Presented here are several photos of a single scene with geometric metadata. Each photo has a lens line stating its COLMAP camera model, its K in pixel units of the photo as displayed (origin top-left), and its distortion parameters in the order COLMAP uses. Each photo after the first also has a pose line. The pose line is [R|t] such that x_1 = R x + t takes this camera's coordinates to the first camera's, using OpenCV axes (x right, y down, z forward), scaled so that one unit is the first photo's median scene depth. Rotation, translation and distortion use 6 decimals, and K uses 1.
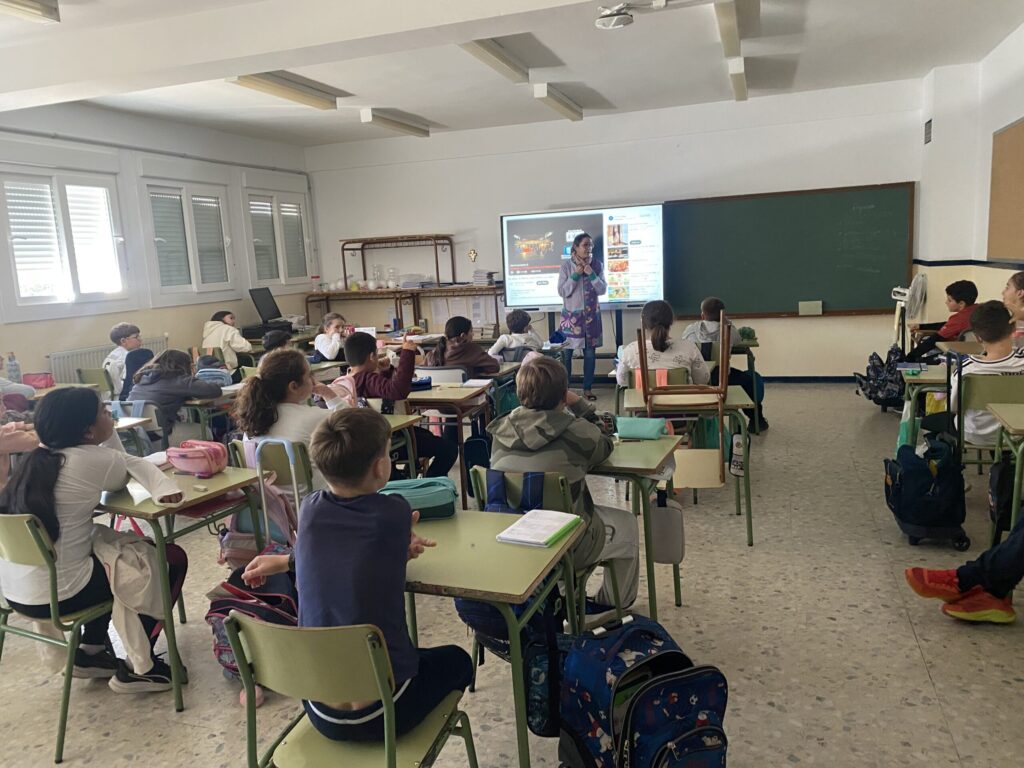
lens RADIAL K [[760.5, 0, 512.0], [0, 760.5, 384.0], [0, 0, 1]] dist [-0.023486, -0.004430]
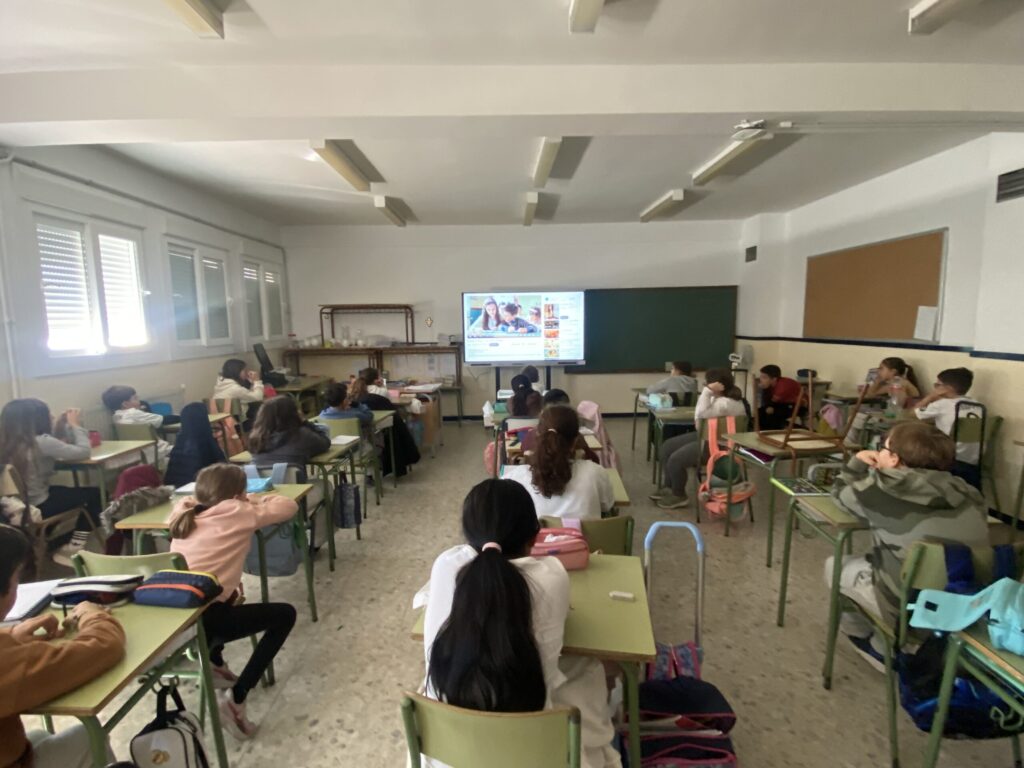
lens RADIAL K [[517.5, 0, 512.0], [0, 517.5, 384.0], [0, 0, 1]] dist [0.002086, 0.000549]
pose [[0.938027, -0.003928, 0.346539, -0.253080], [0.022263, 0.998553, -0.048945, -0.021100], [-0.345846, 0.053627, 0.936758, 0.155411]]
